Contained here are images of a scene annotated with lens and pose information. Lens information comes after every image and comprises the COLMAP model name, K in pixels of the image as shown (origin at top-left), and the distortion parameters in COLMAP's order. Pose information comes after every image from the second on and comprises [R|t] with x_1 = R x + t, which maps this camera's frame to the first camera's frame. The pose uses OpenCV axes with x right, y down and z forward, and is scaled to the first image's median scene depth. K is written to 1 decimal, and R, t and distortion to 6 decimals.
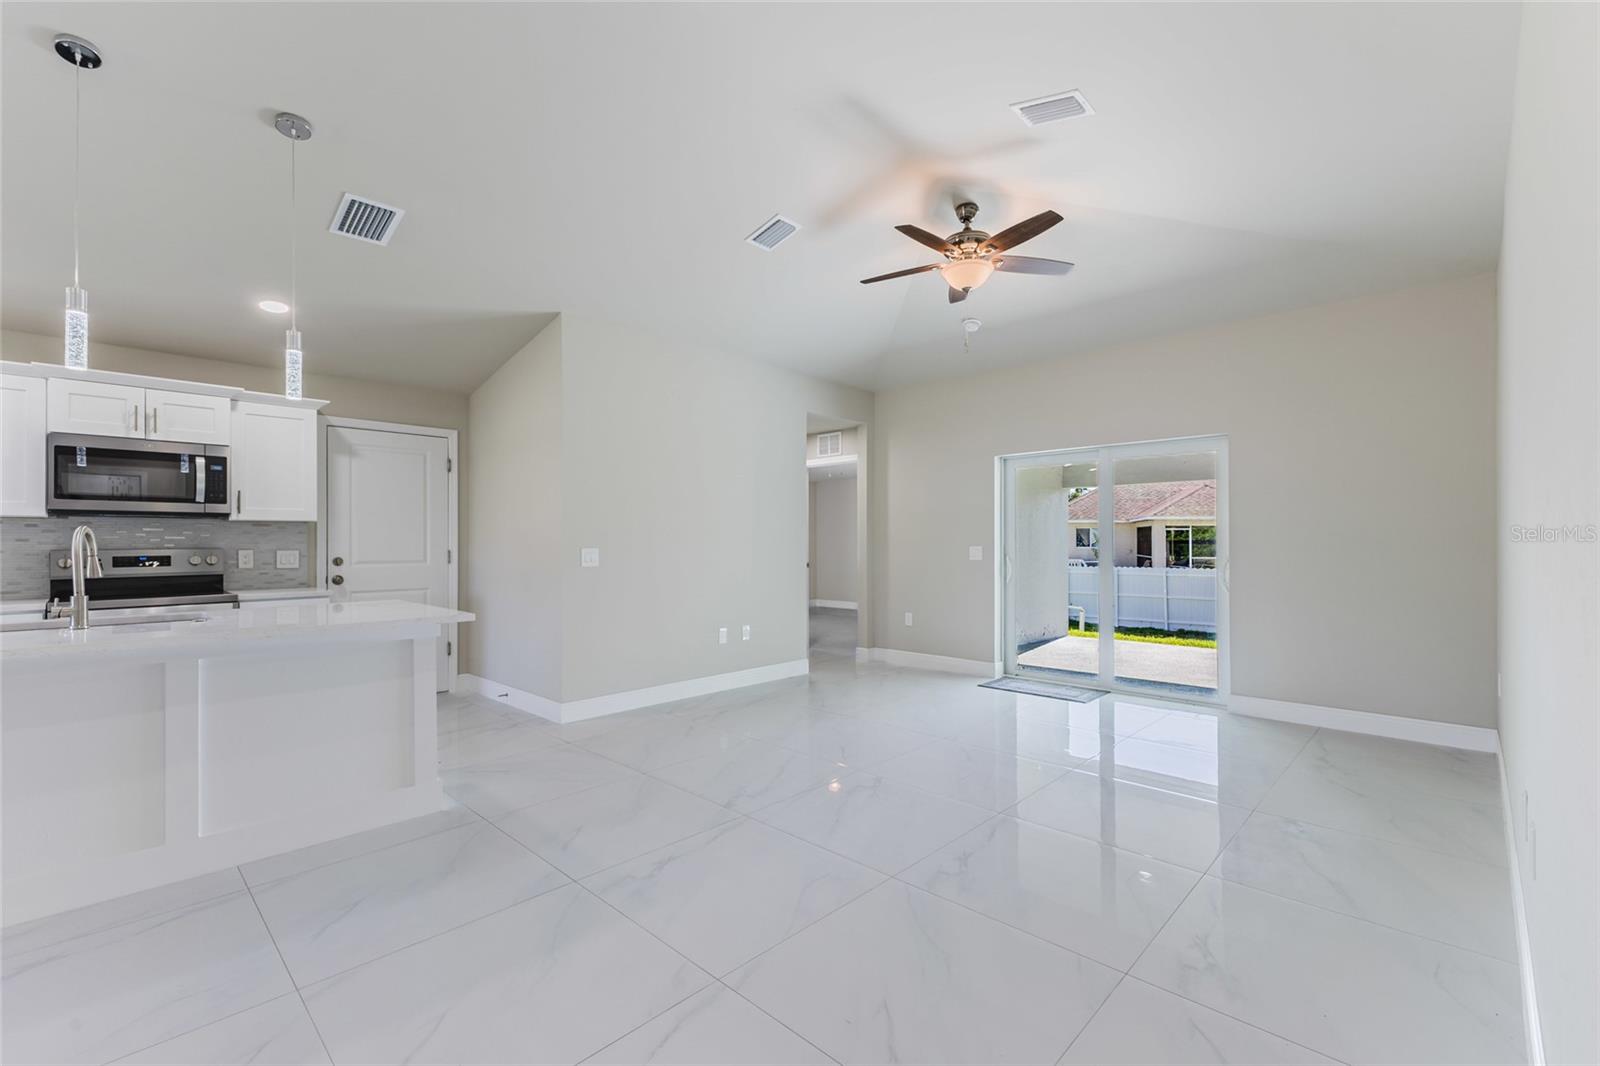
lens RADIAL K [[690.0, 0, 803.1], [0, 690.0, 541.3], [0, 0, 1]] dist [0.011180, -0.000193]
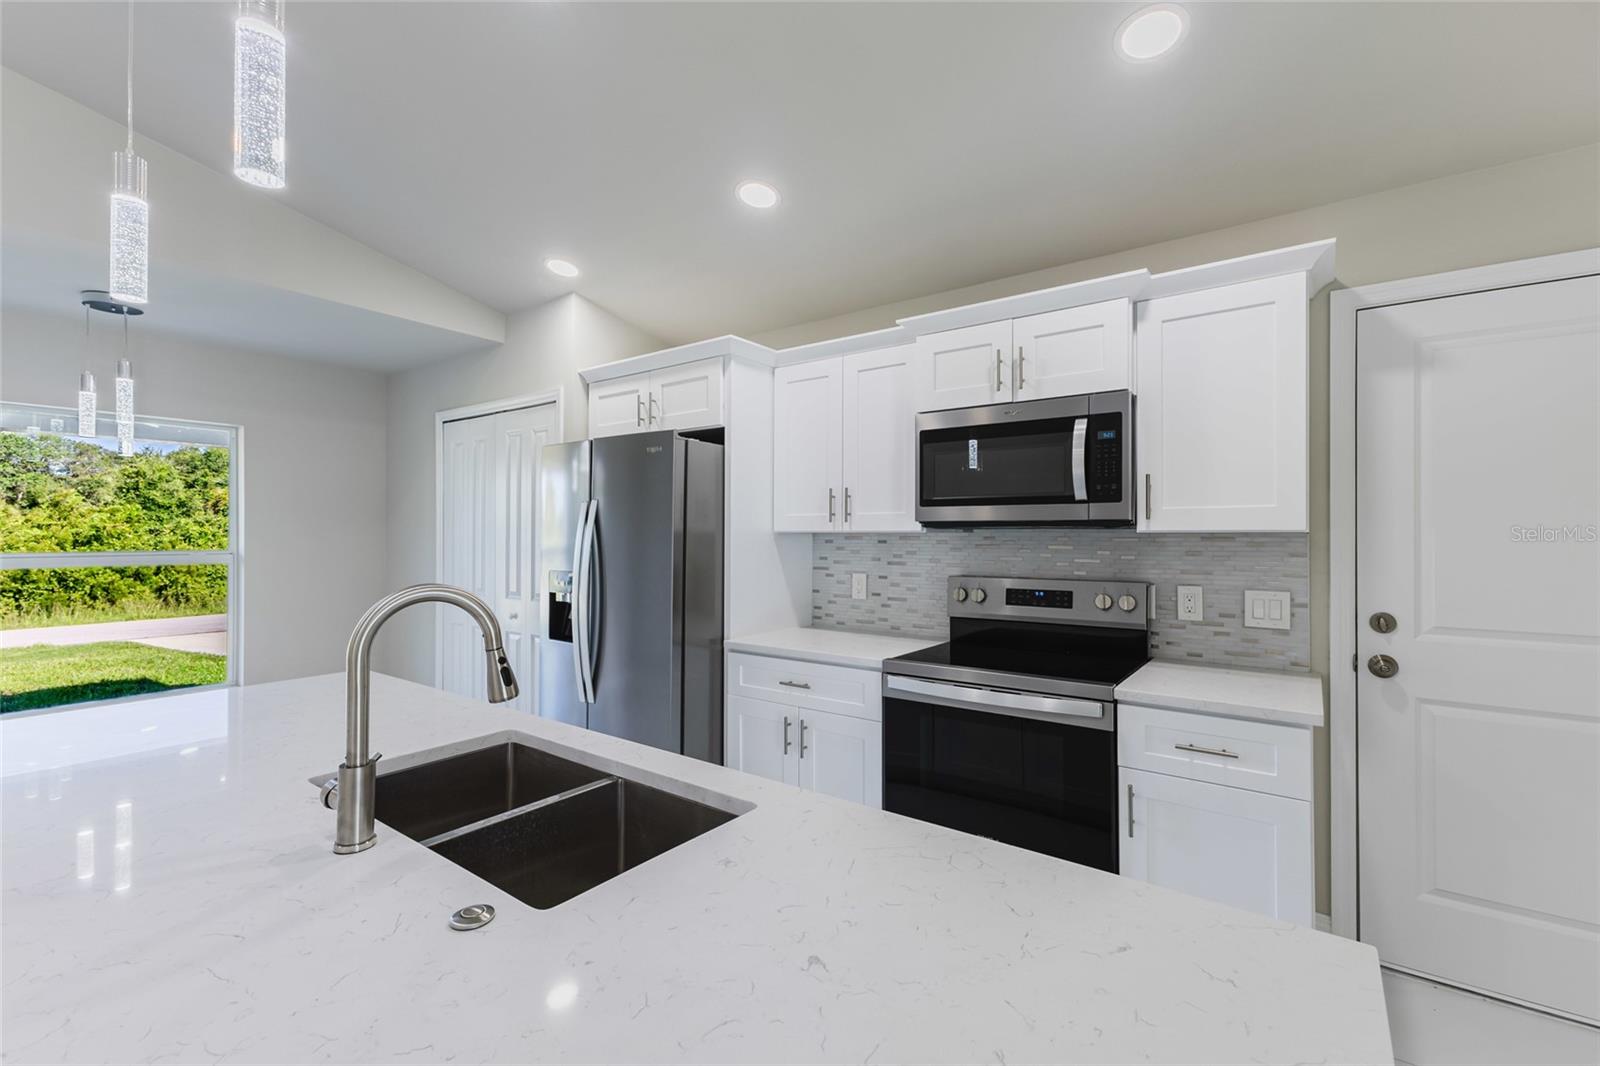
lens RADIAL K [[690.0, 0, 802.7], [0, 690.0, 529.1], [0, 0, 1]] dist [0.011180, -0.000193]
pose [[0.136933, -0.003807, -0.990573, -0.321534], [0.000621, 0.999993, -0.003758, -0.028933], [0.990580, -0.000101, 0.136934, 0.636930]]
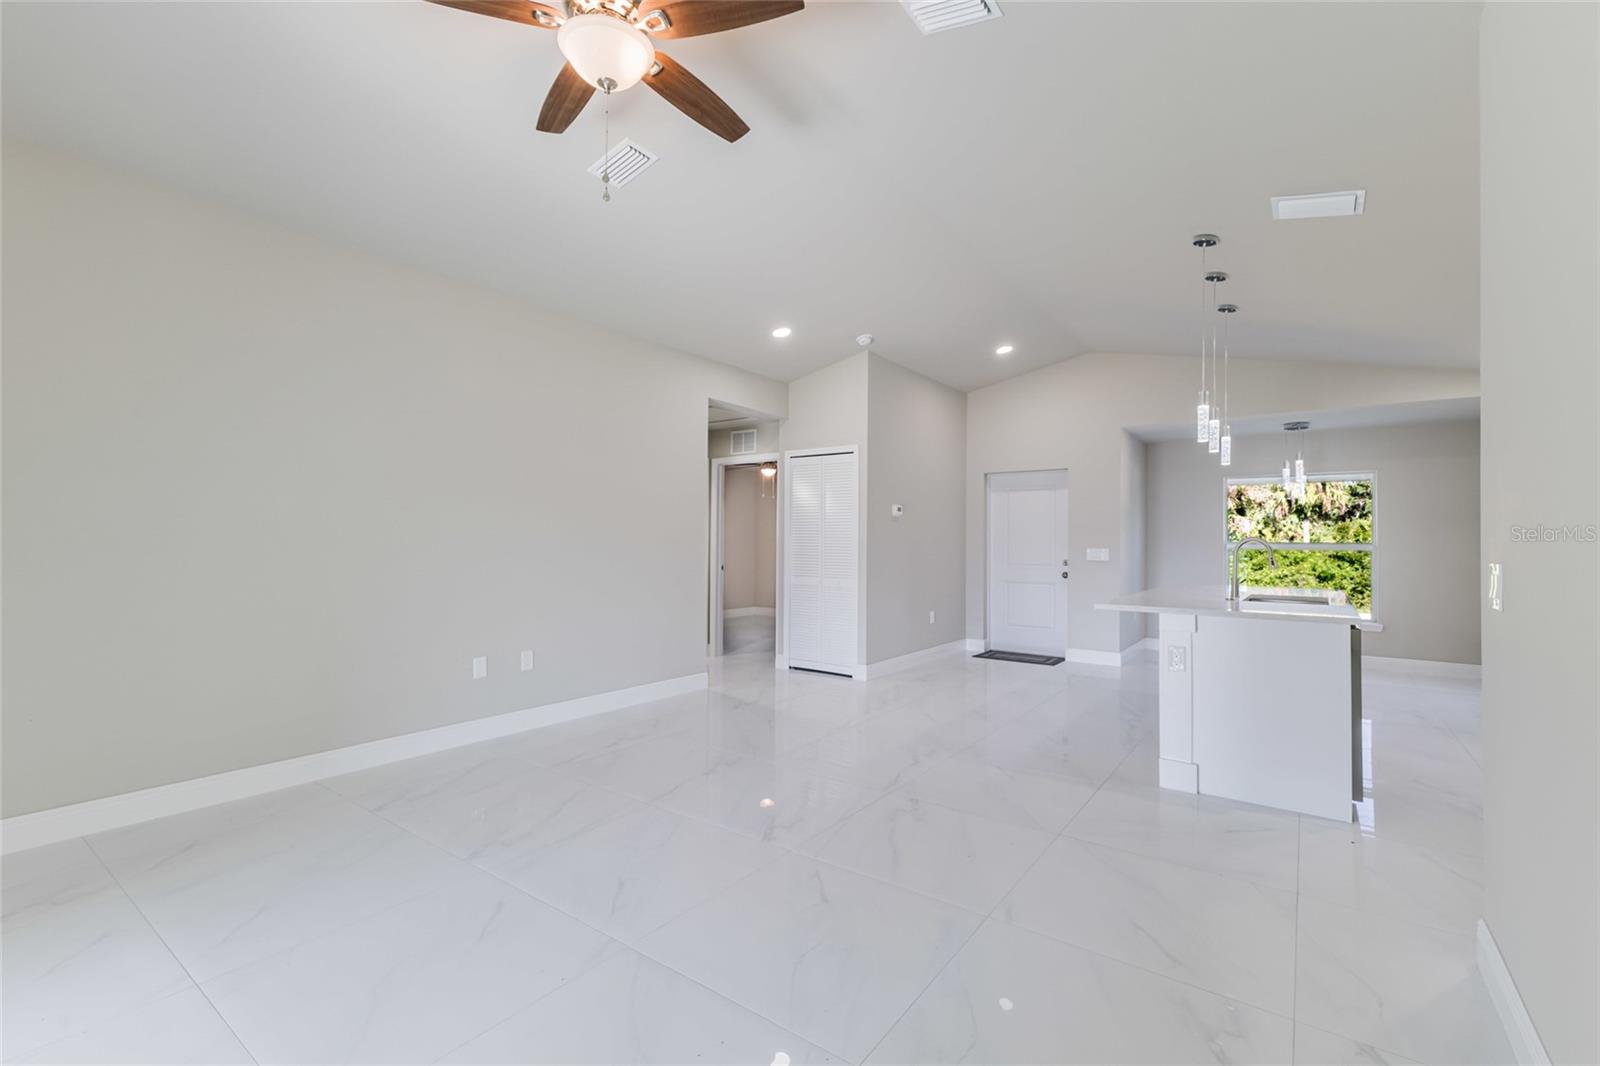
lens RADIAL K [[690.0, 0, 806.4], [0, 690.0, 532.6], [0, 0, 1]] dist [0.011180, -0.000193]
pose [[-0.989823, -0.006981, -0.142135, 0.136260], [-0.005092, 0.999894, -0.013648, -0.002971], [0.142216, -0.012785, -0.989753, 1.355730]]
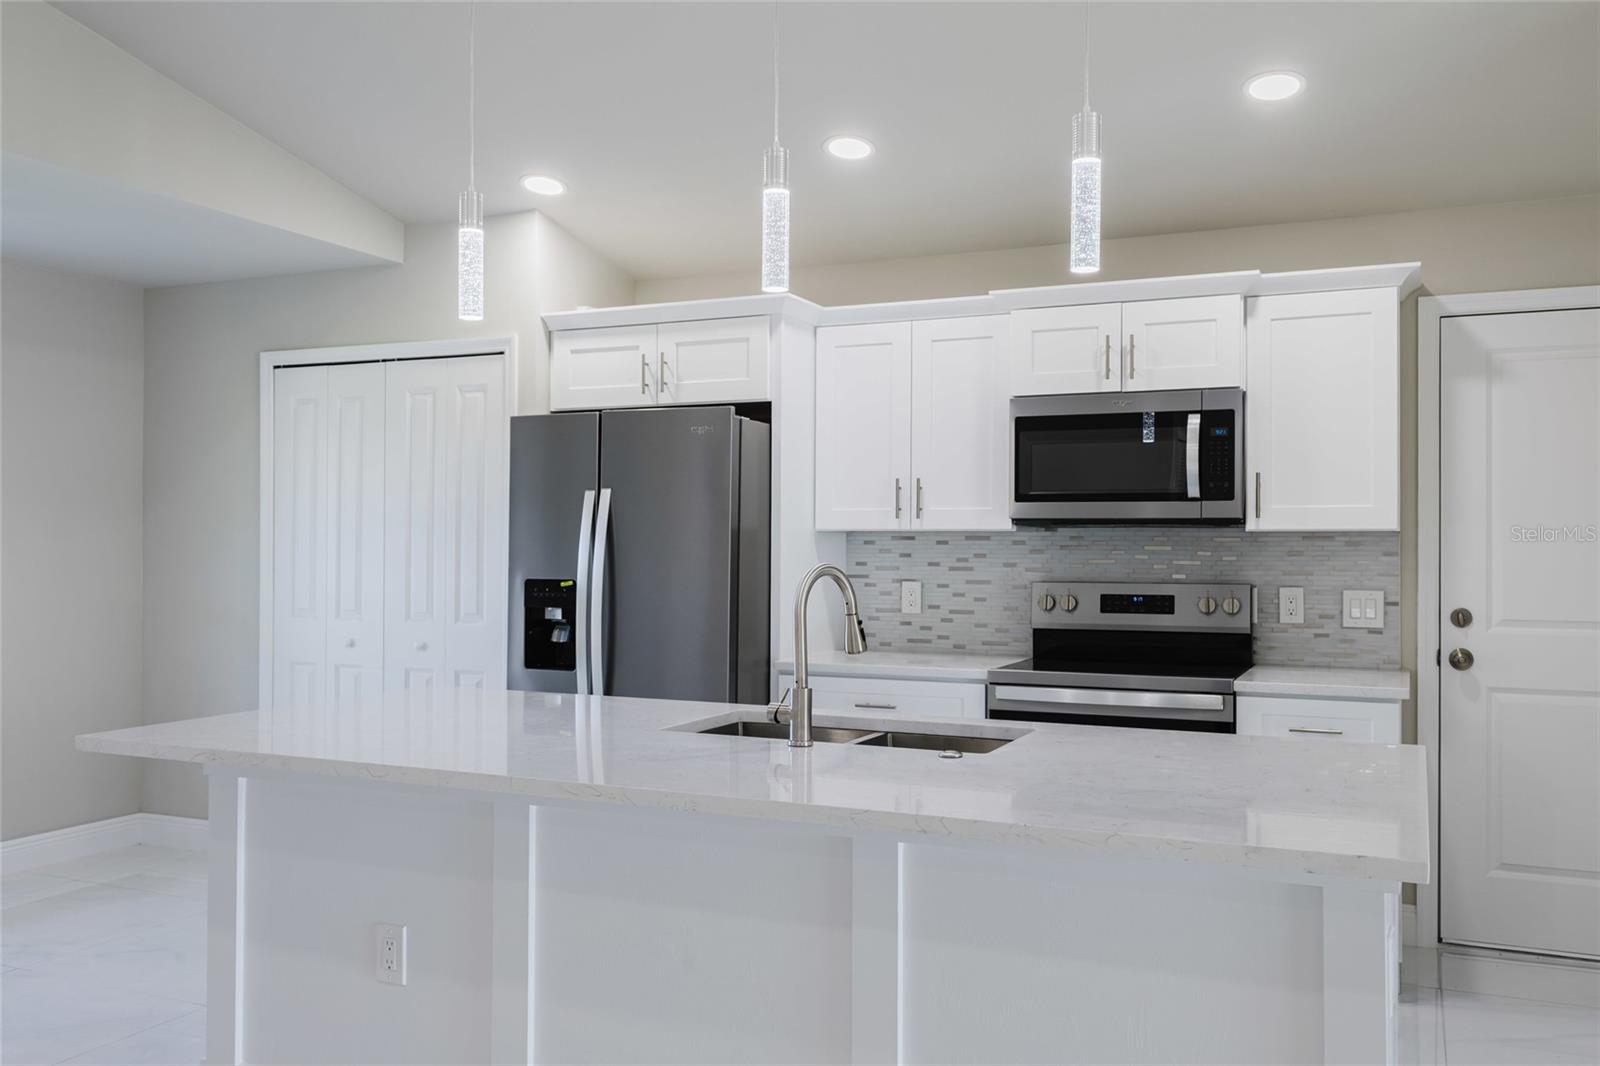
lens RADIAL K [[1328.6, 0, 811.3], [0, 1328.6, 526.6], [0, 0, 1]] dist [0.029071, -0.048248]
pose [[0.343619, -0.006380, -0.939088, -0.008737], [-0.003008, 0.999964, -0.007894, -0.023241], [0.939104, 0.005537, 0.343587, 0.336689]]
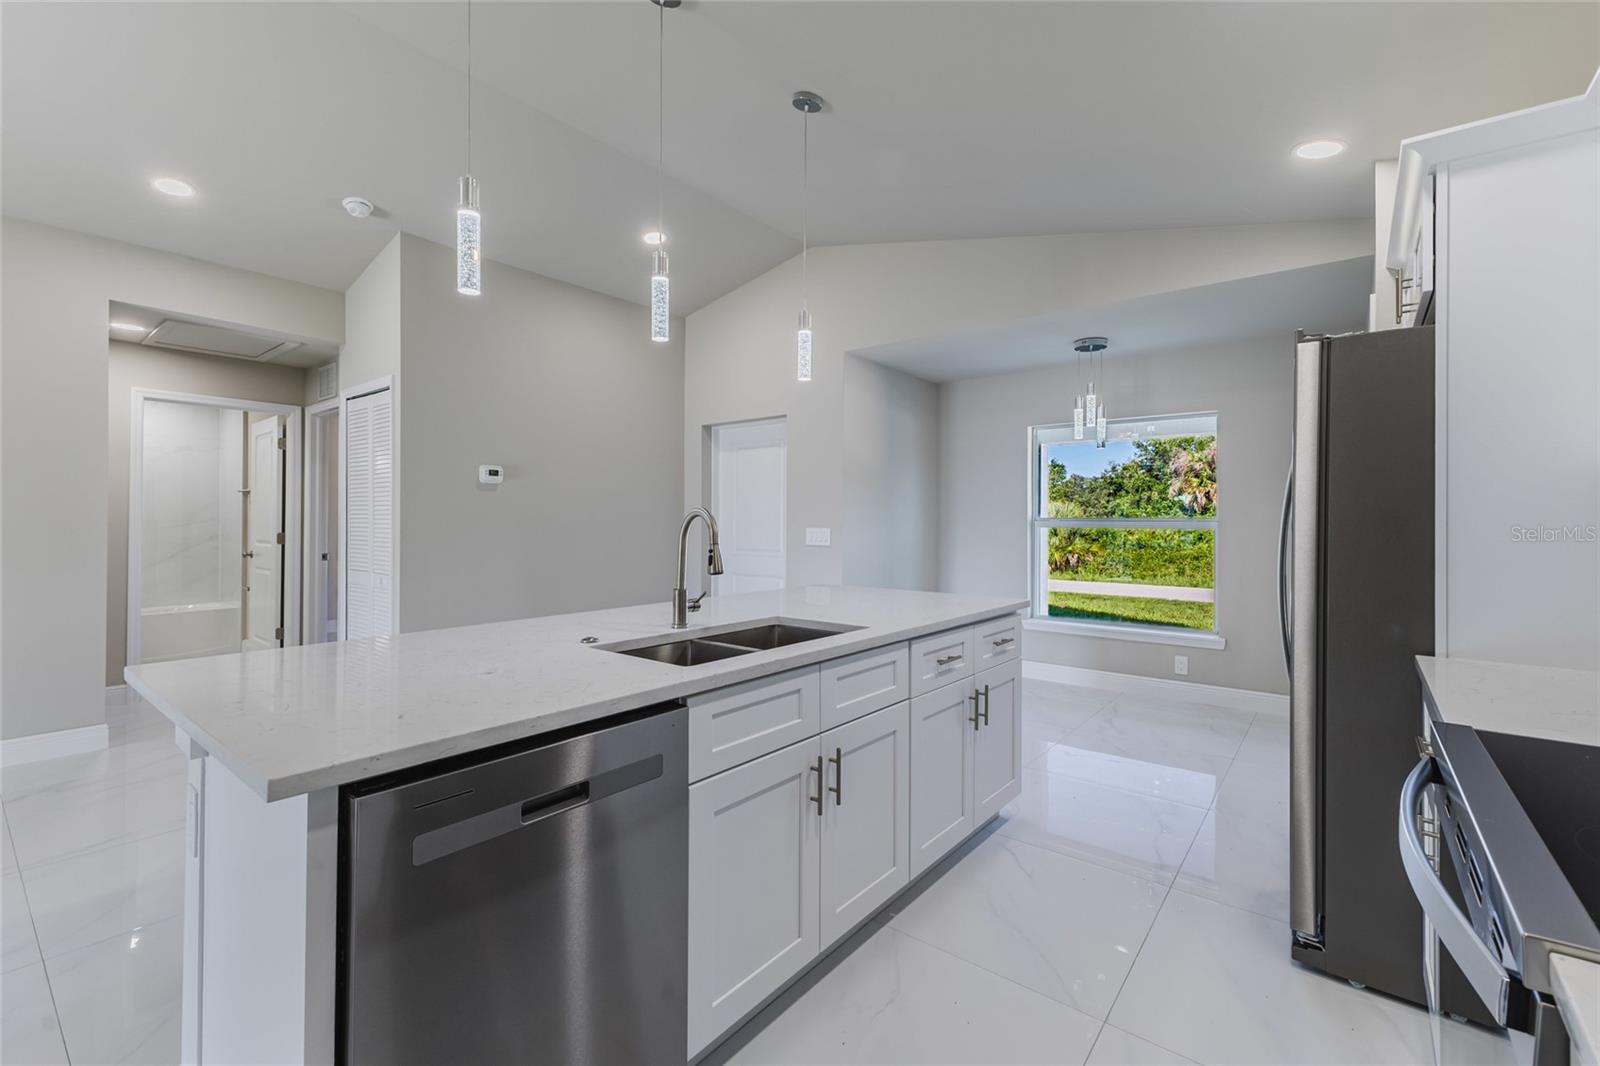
lens RADIAL K [[690.0, 0, 814.2], [0, 690.0, 517.5], [0, 0, 1]] dist [0.011180, -0.000193]
pose [[-0.994352, 0.000246, -0.106130, -0.591260], [0.001022, 0.999973, -0.007254, -0.000599], [0.106126, -0.007322, -0.994326, 0.994871]]
